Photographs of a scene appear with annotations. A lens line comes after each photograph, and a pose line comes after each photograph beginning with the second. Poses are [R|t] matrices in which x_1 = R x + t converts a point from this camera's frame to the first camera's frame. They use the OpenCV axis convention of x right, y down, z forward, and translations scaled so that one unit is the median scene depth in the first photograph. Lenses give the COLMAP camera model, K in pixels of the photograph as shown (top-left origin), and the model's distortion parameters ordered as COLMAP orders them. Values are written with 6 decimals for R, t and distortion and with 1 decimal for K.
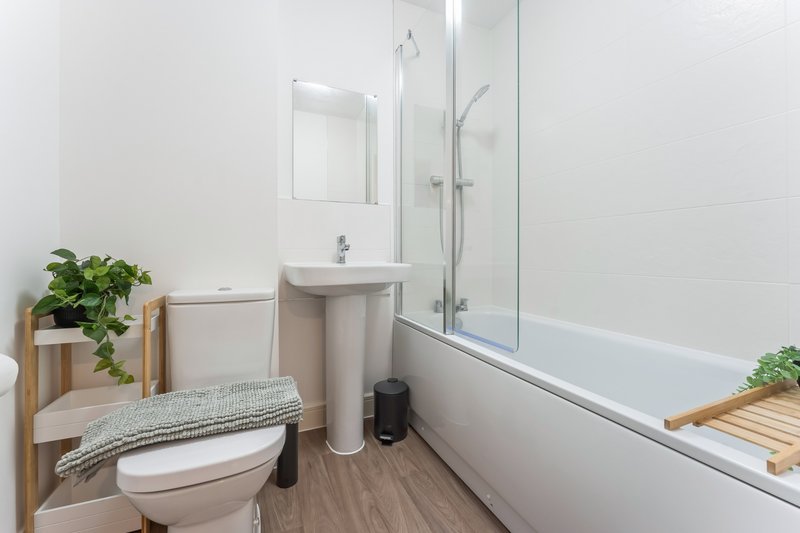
lens RADIAL K [[317.9, 0, 392.4], [0, 317.9, 256.8], [0, 0, 1]] dist [-0.001309, -0.000250]
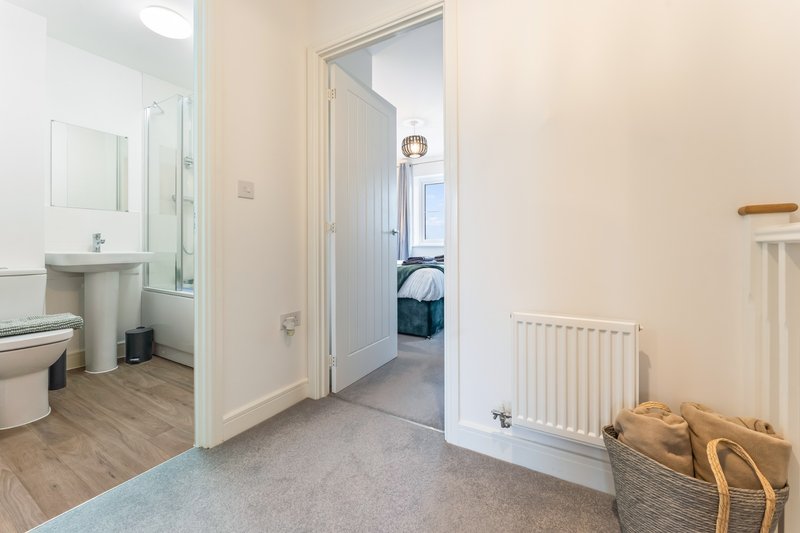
lens RADIAL K [[326.7, 0, 378.9], [0, 326.7, 249.4], [0, 0, 1]] dist [-0.000484, -0.000040]
pose [[0.822796, -0.007908, 0.568282, 0.055020], [0.008530, 0.999962, 0.001565, 0.017676], [-0.568273, 0.003559, 0.822833, -0.992241]]
